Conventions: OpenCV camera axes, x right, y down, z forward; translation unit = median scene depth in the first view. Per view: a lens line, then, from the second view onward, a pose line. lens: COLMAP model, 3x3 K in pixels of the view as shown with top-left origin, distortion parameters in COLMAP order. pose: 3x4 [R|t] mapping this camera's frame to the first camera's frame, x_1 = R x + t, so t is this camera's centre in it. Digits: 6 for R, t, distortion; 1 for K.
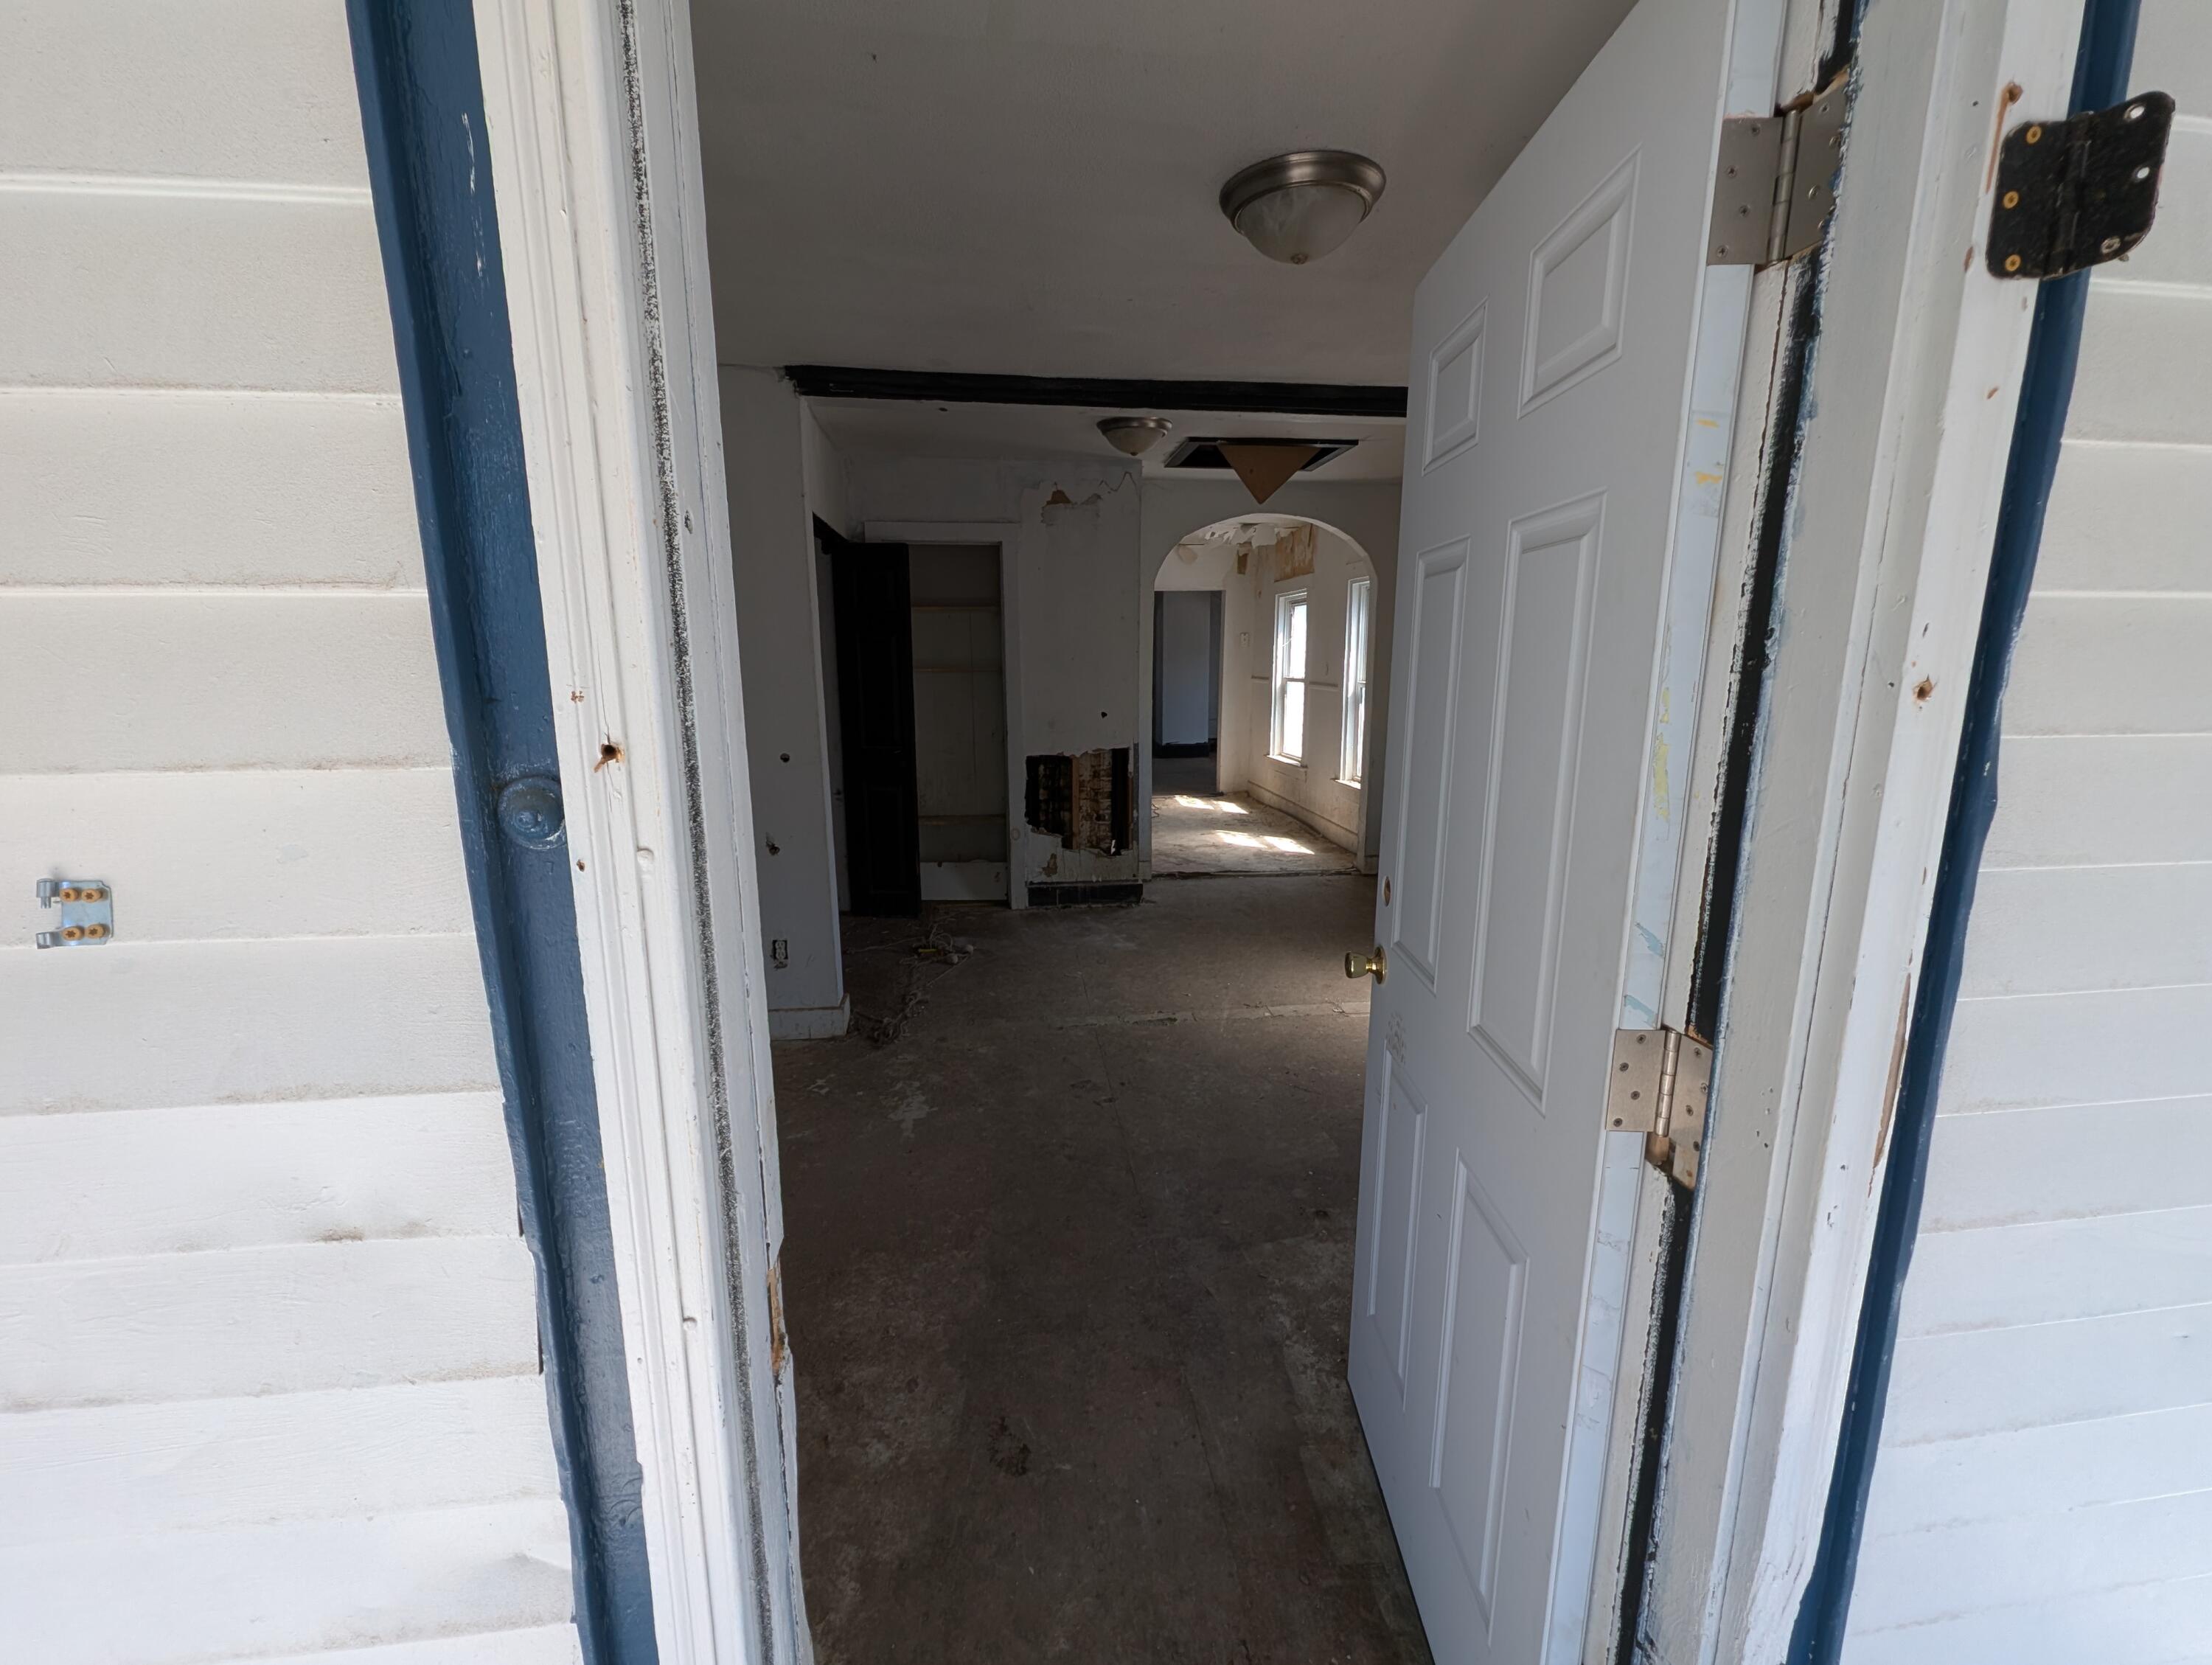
lens RADIAL K [[910.9, 0, 1106.0], [0, 910.9, 828.9], [0, 0, 1]] dist [0.001731, -0.001188]
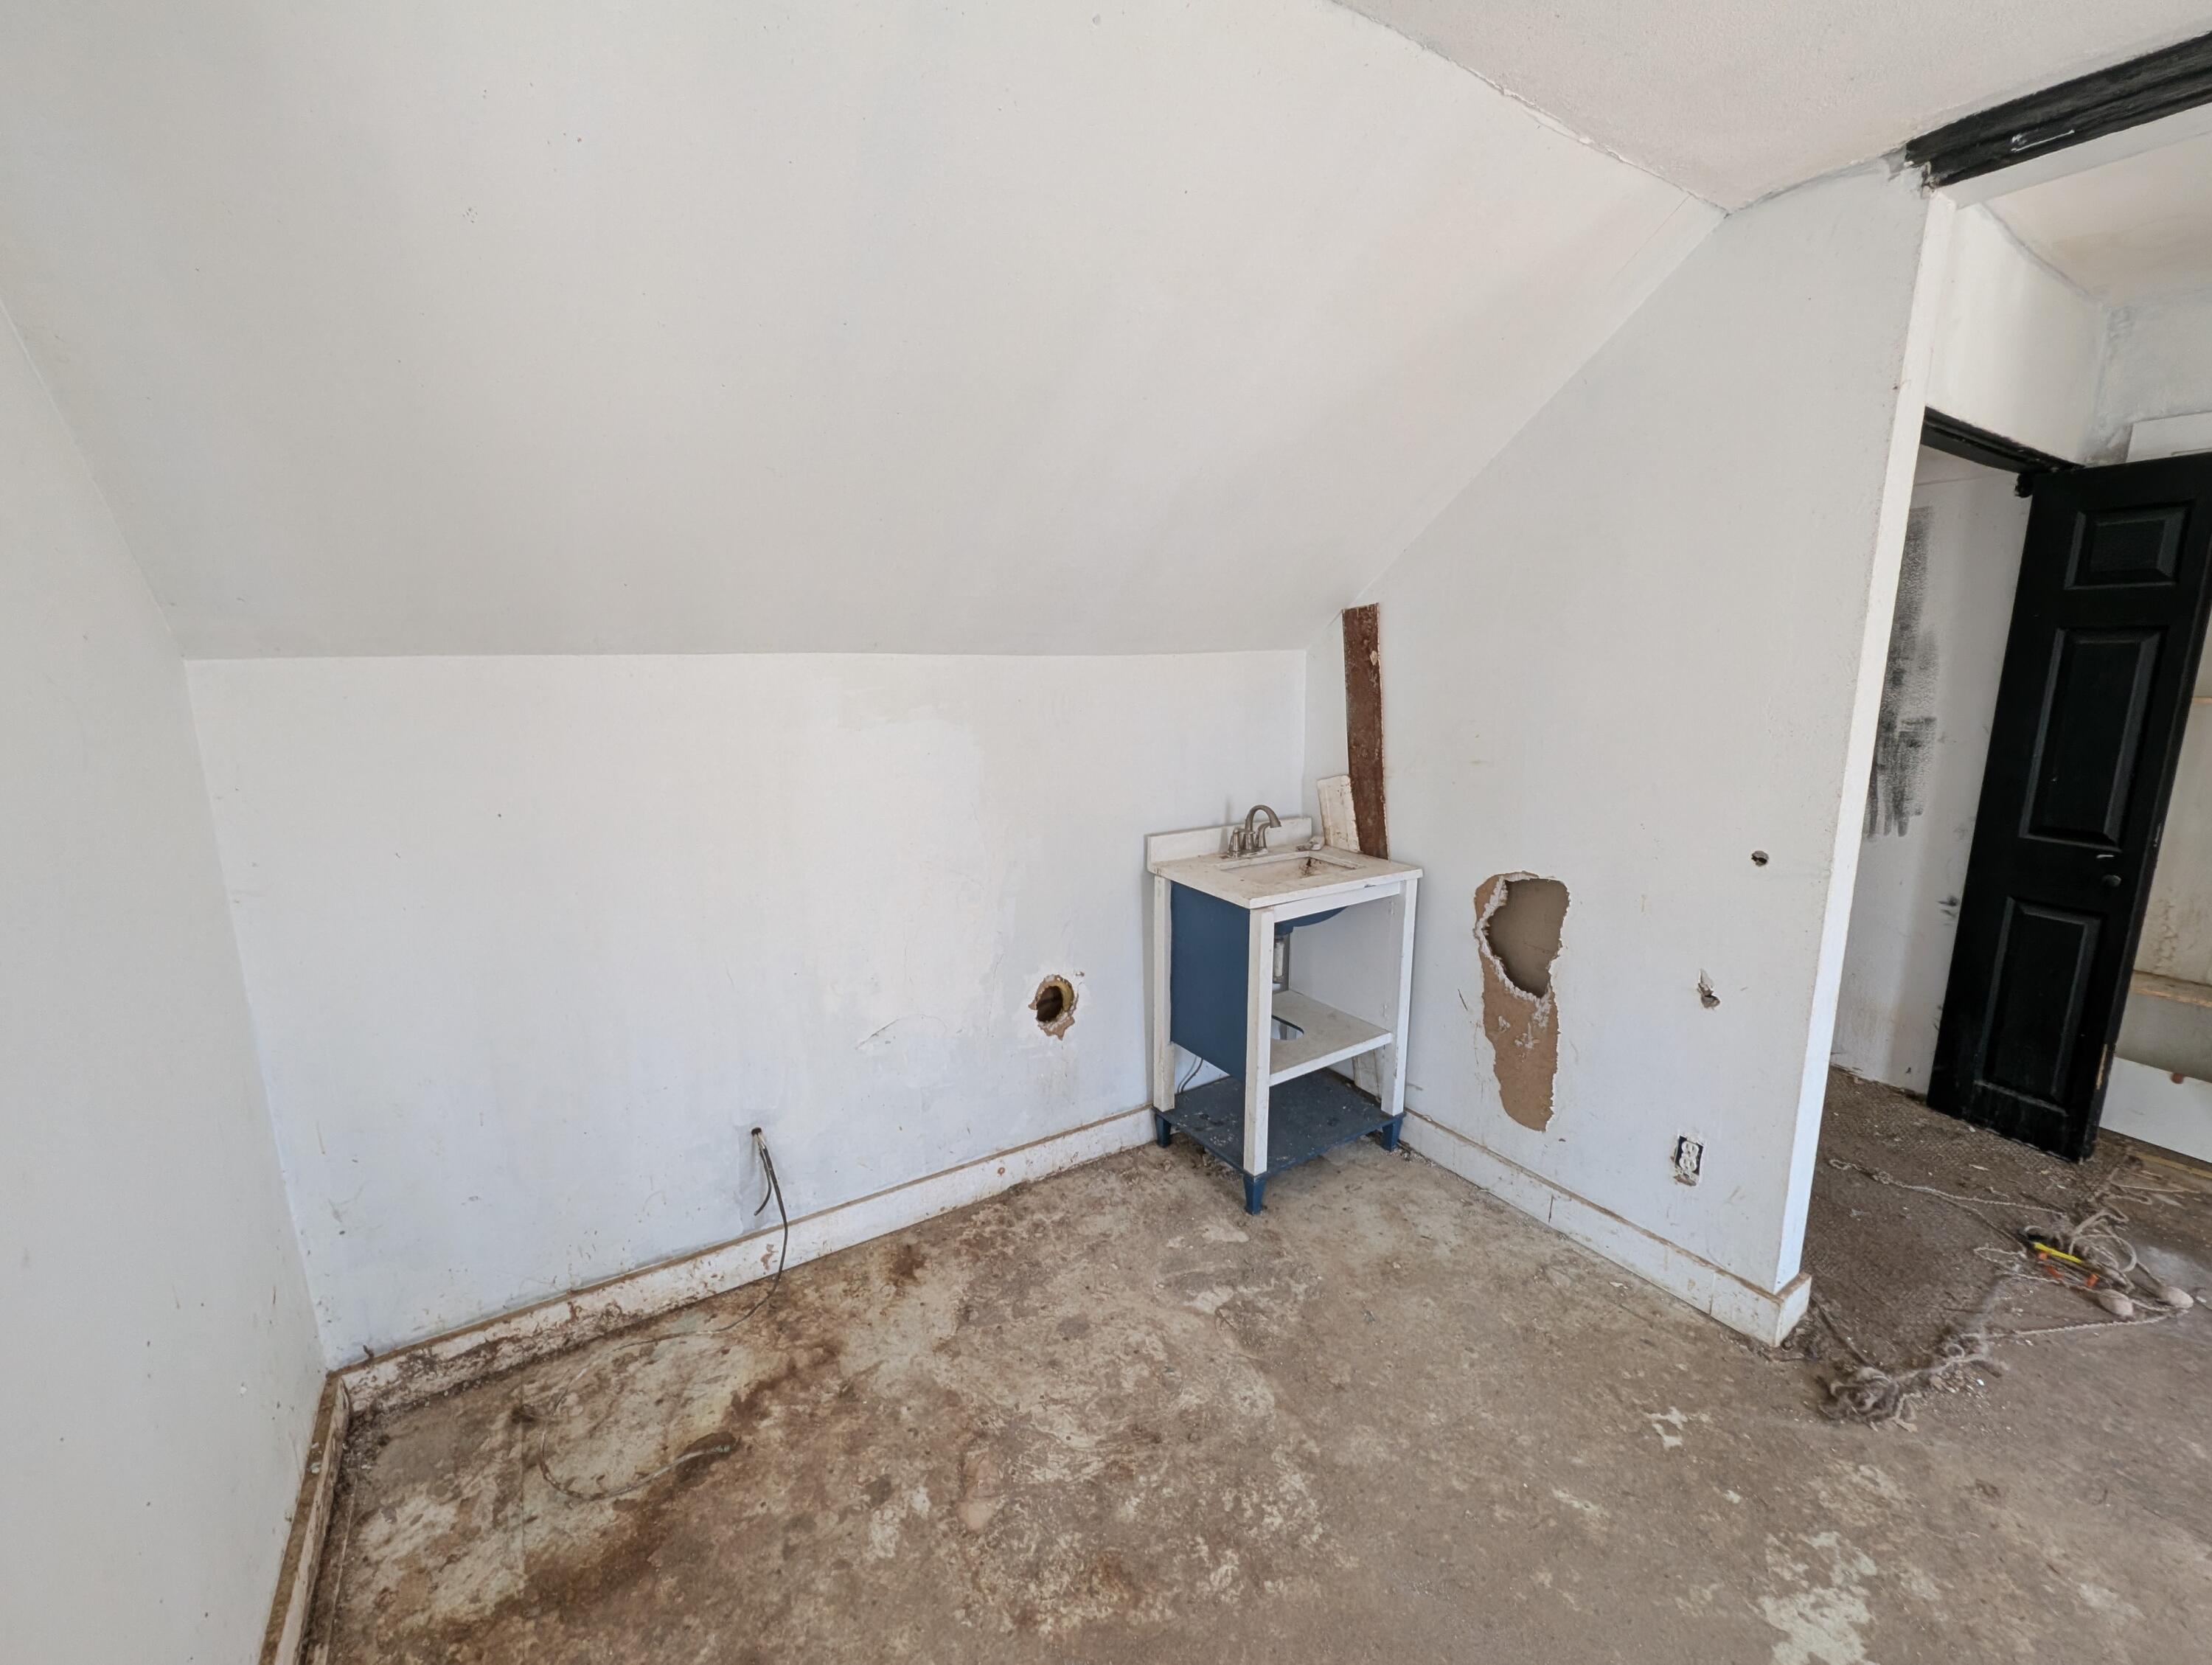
lens RADIAL K [[910.9, 0, 1104.2], [0, 910.9, 833.4], [0, 0, 1]] dist [0.001731, -0.001188]
pose [[0.430362, 0.167845, -0.886914, -0.014691], [-0.163710, 0.980779, 0.106170, -0.082903], [0.887687, 0.099506, 0.449567, 0.342990]]
